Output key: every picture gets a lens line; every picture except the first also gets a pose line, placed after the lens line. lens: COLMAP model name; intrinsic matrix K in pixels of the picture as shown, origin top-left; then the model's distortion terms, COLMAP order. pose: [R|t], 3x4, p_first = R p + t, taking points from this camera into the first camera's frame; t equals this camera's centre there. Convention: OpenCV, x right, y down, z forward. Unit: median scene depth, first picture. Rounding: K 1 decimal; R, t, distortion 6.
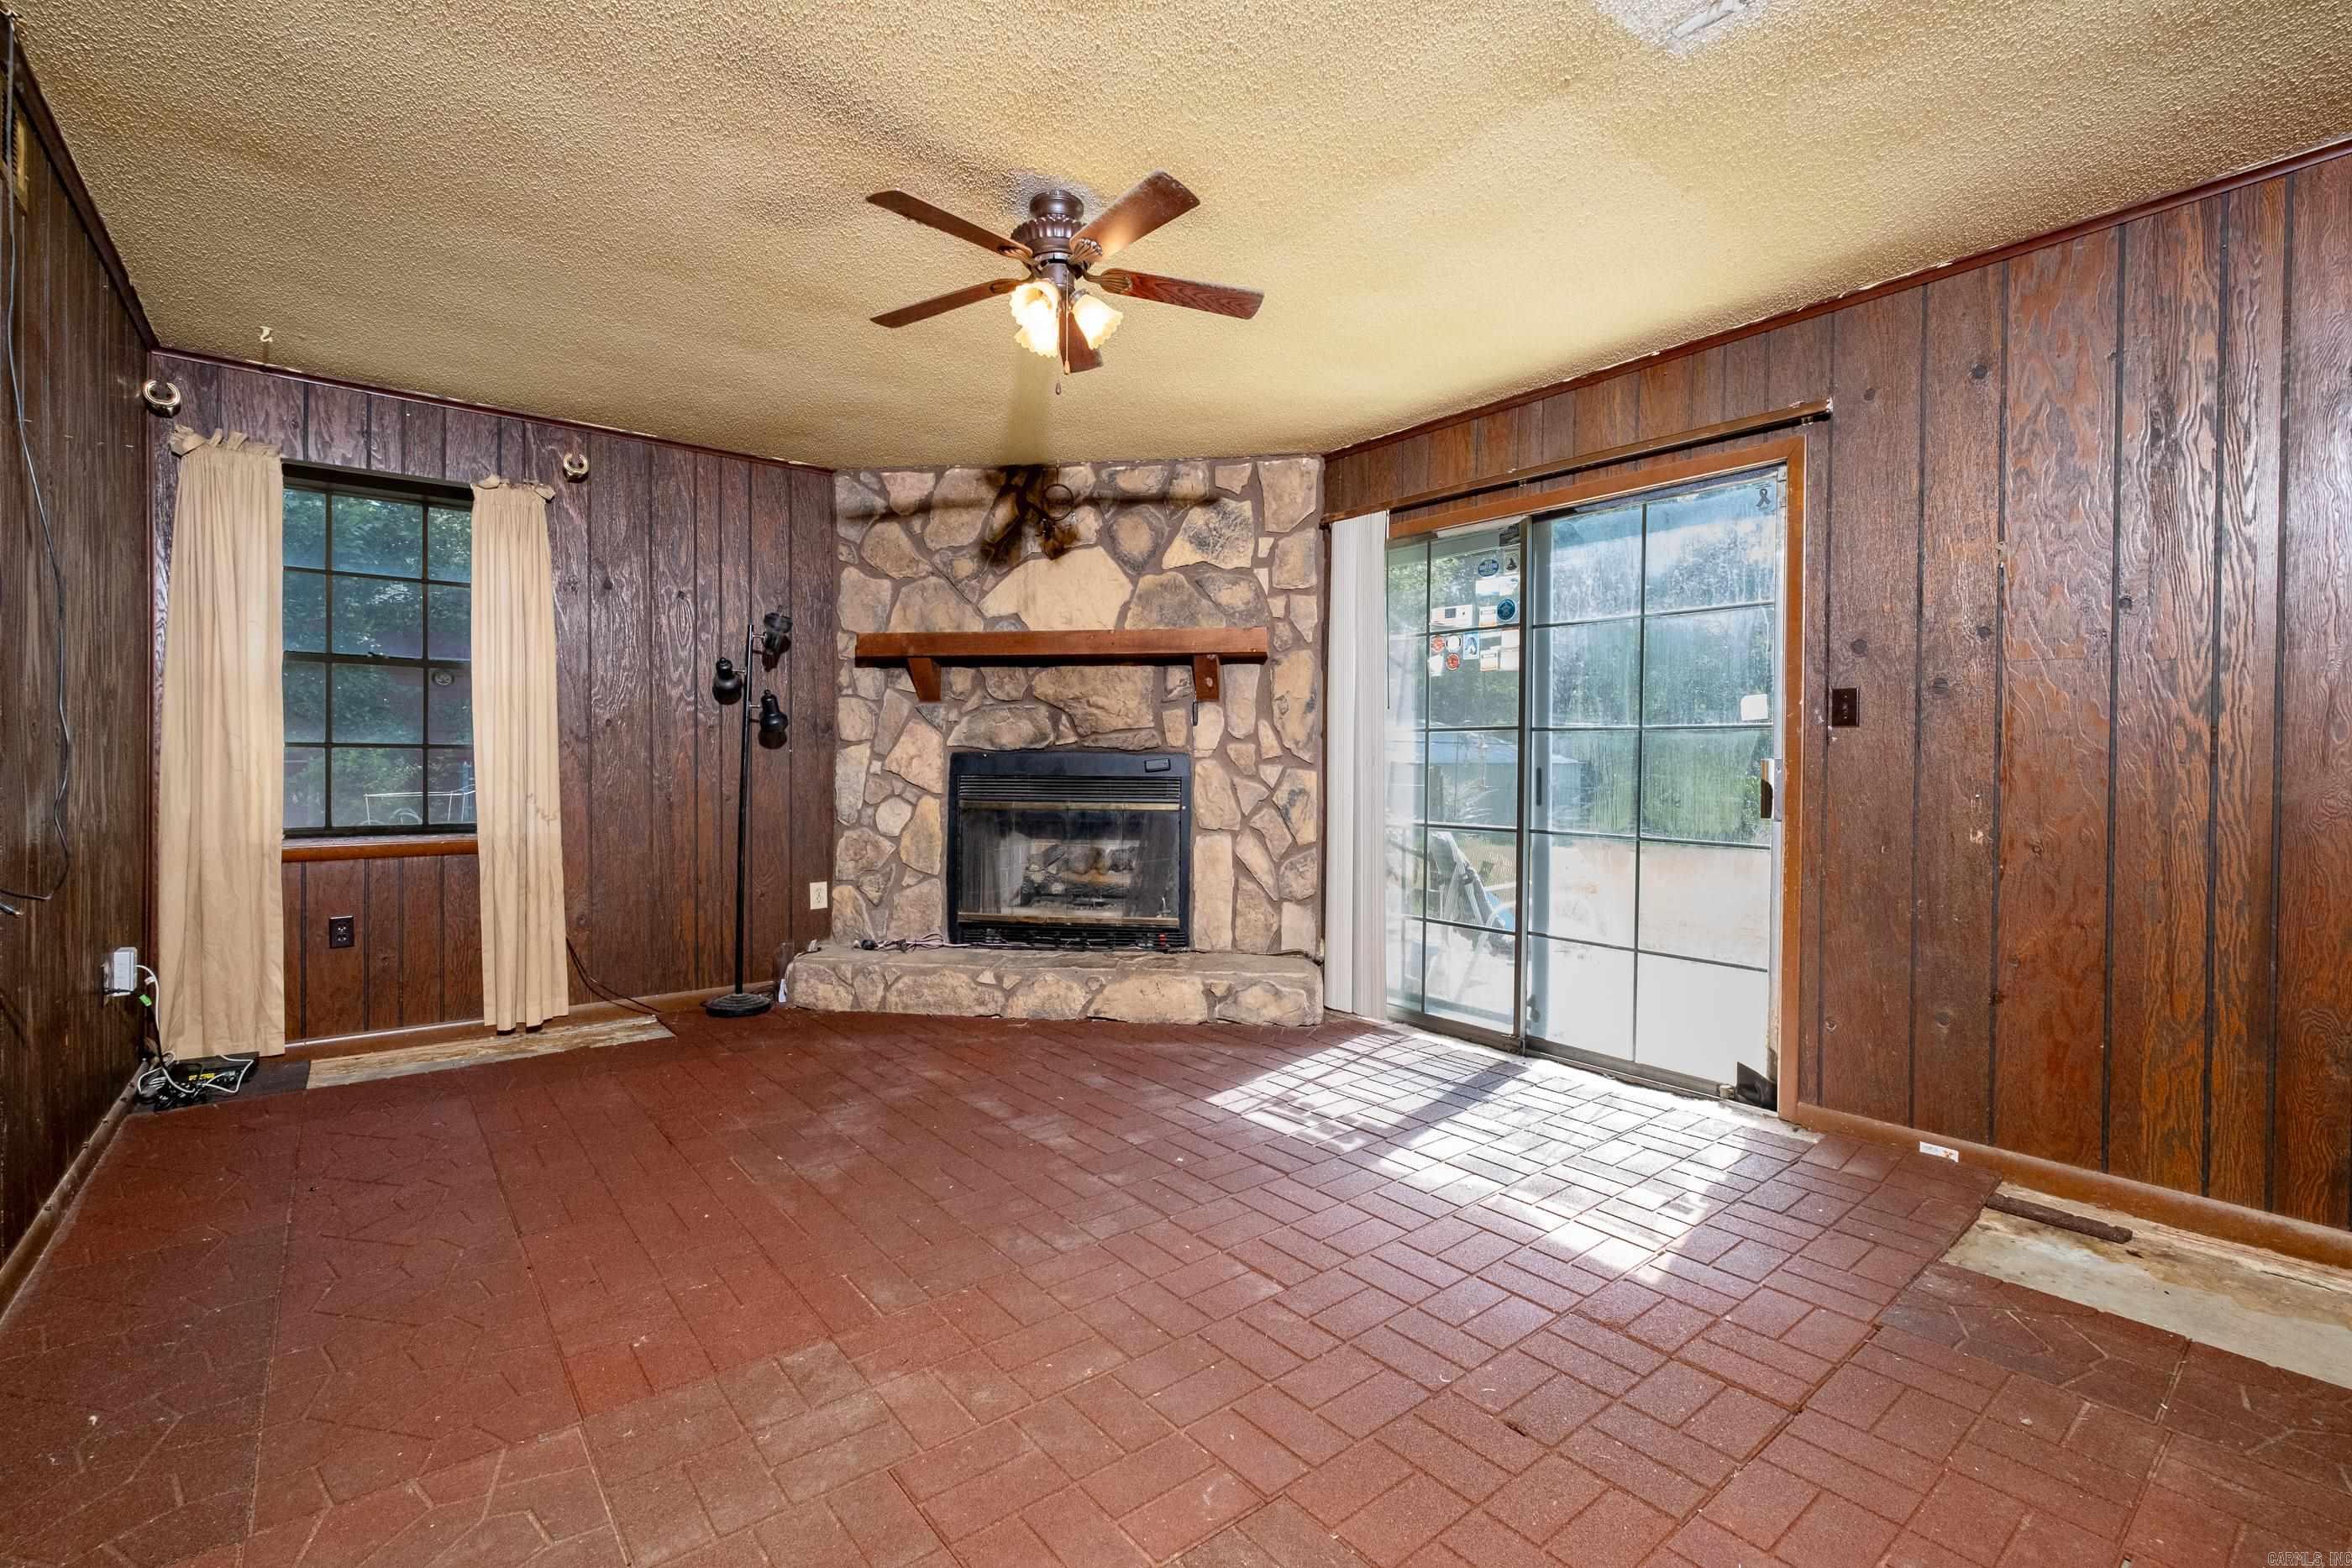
lens RADIAL K [[1013.8, 0, 1176.8], [0, 1013.8, 781.7], [0, 0, 1]] dist [-0.000856, 0.000005]
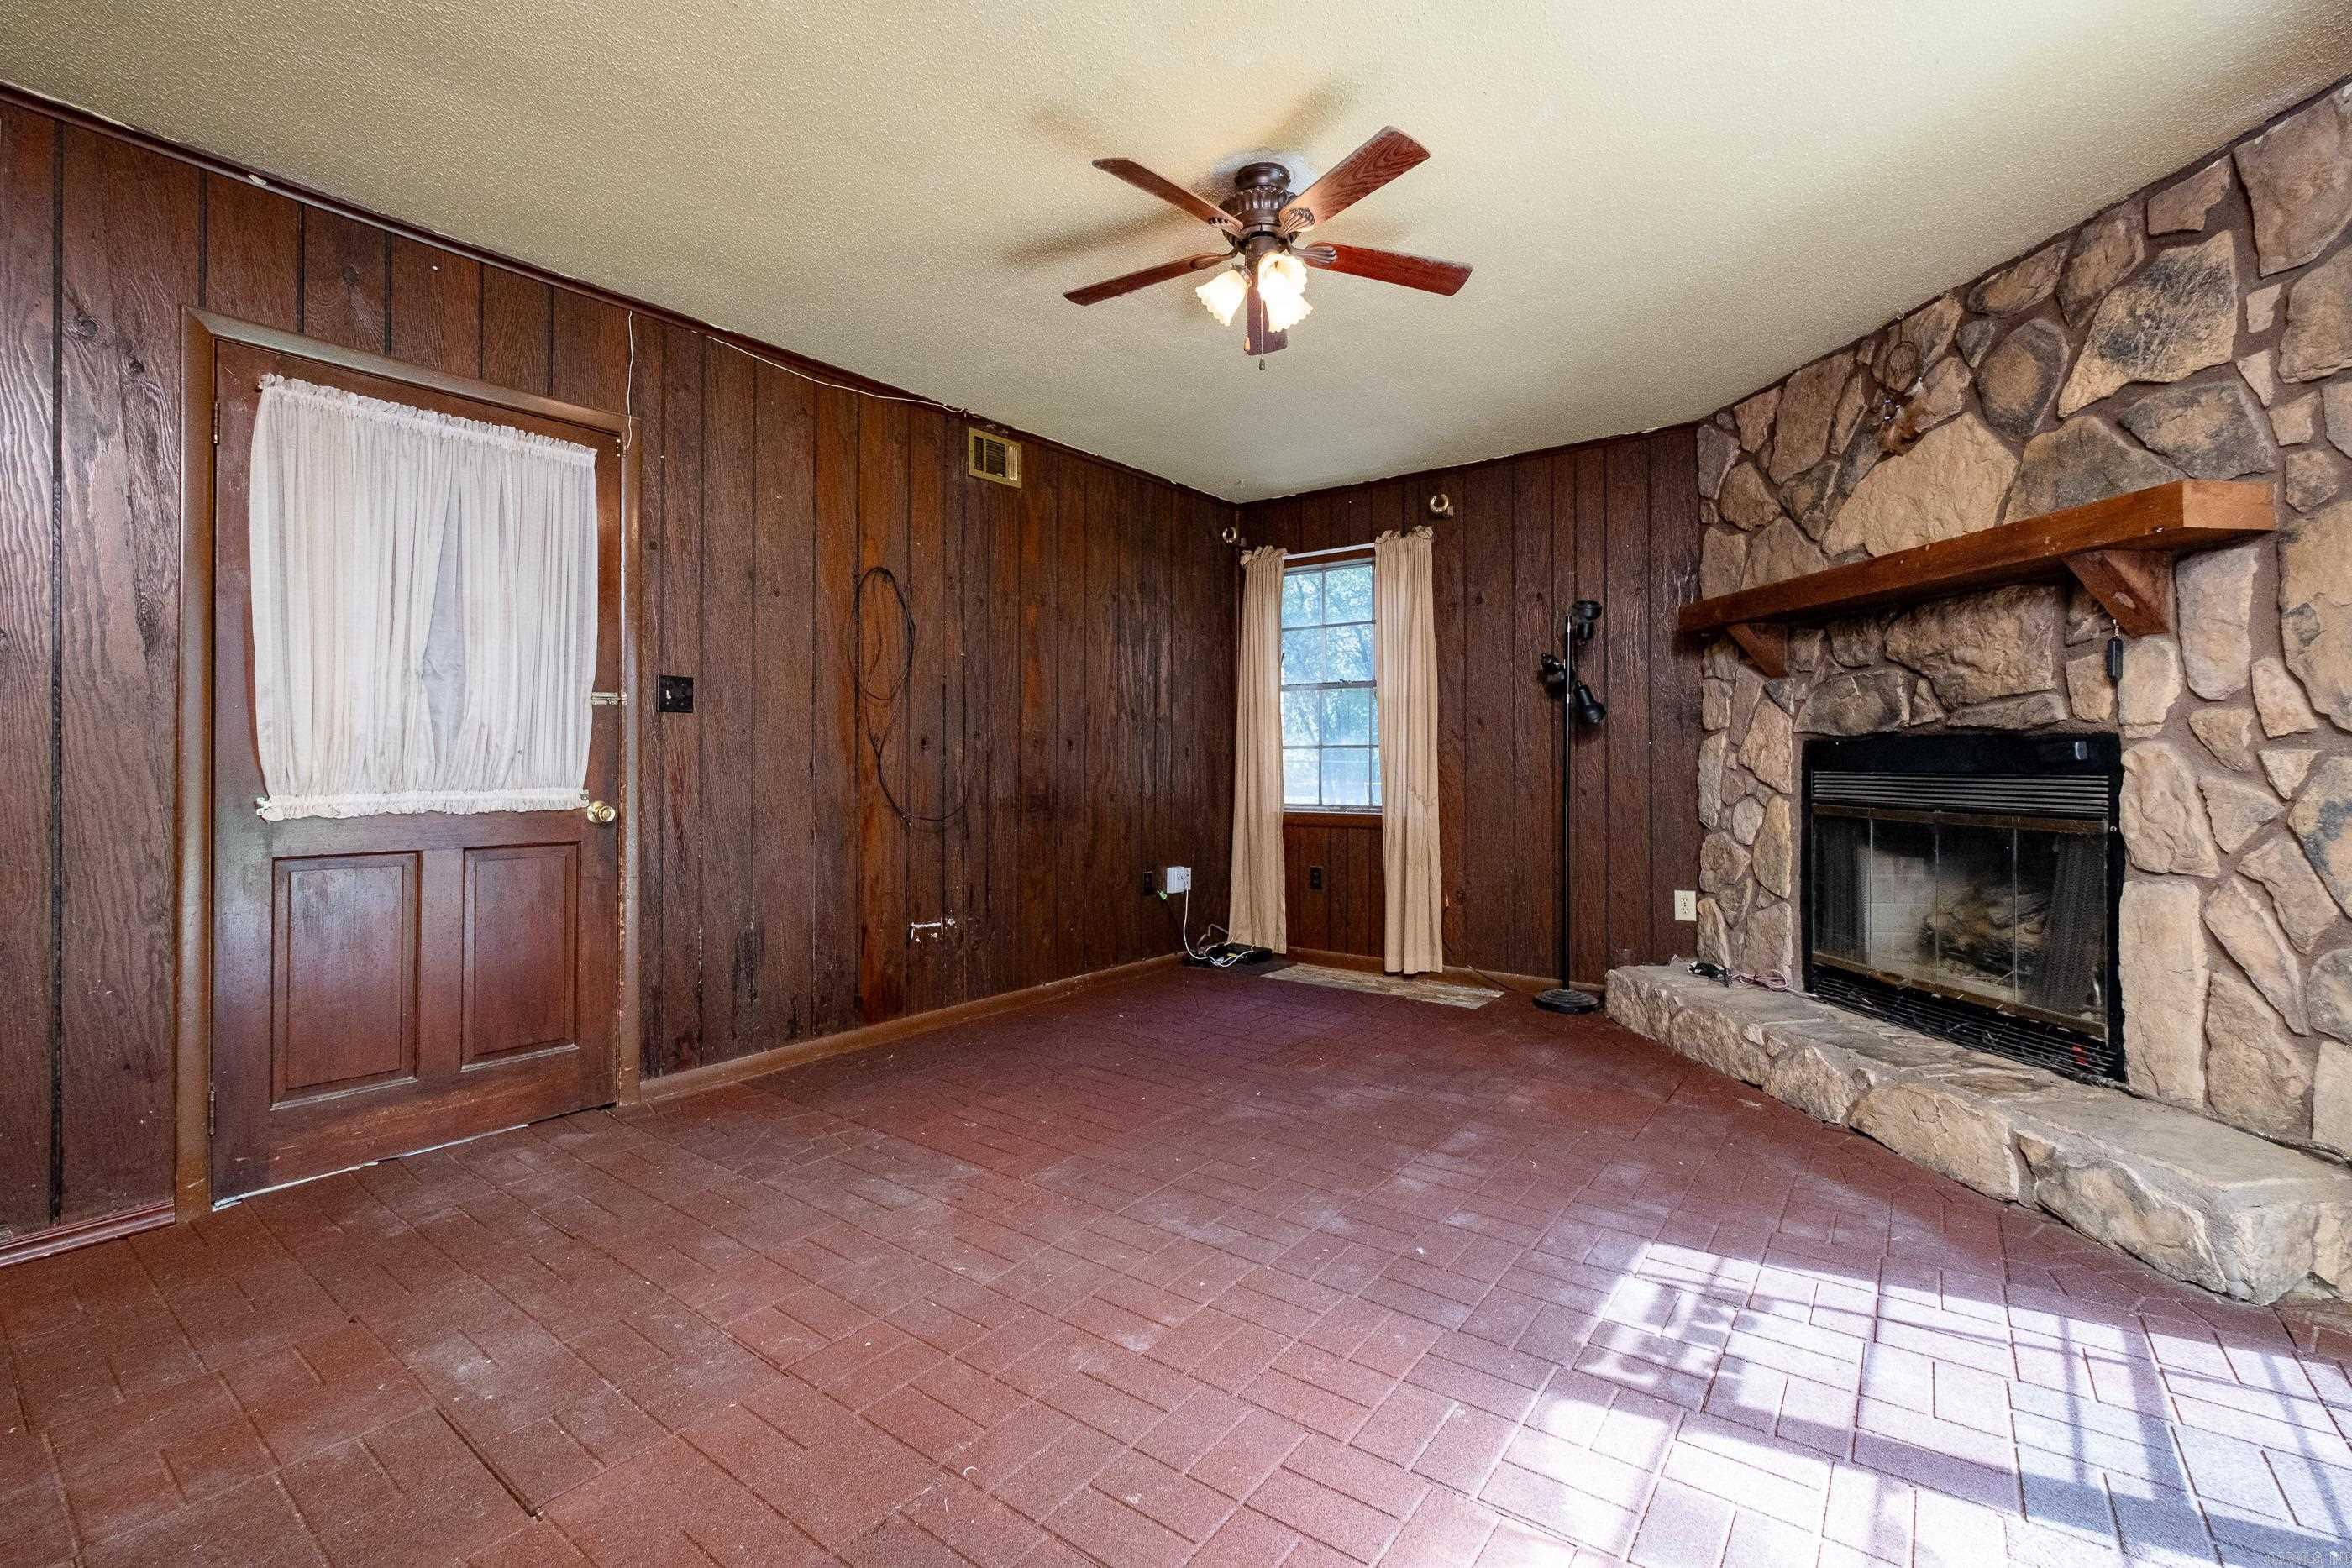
lens RADIAL K [[1036.6, 0, 1170.2], [0, 1036.6, 762.6], [0, 0, 1]] dist [-0.002776, -0.000262]
pose [[0.245118, -0.003883, -0.969485, 0.443845], [-0.014853, 0.999860, -0.007760, 0.001271], [0.969379, 0.016302, 0.245026, 0.364708]]
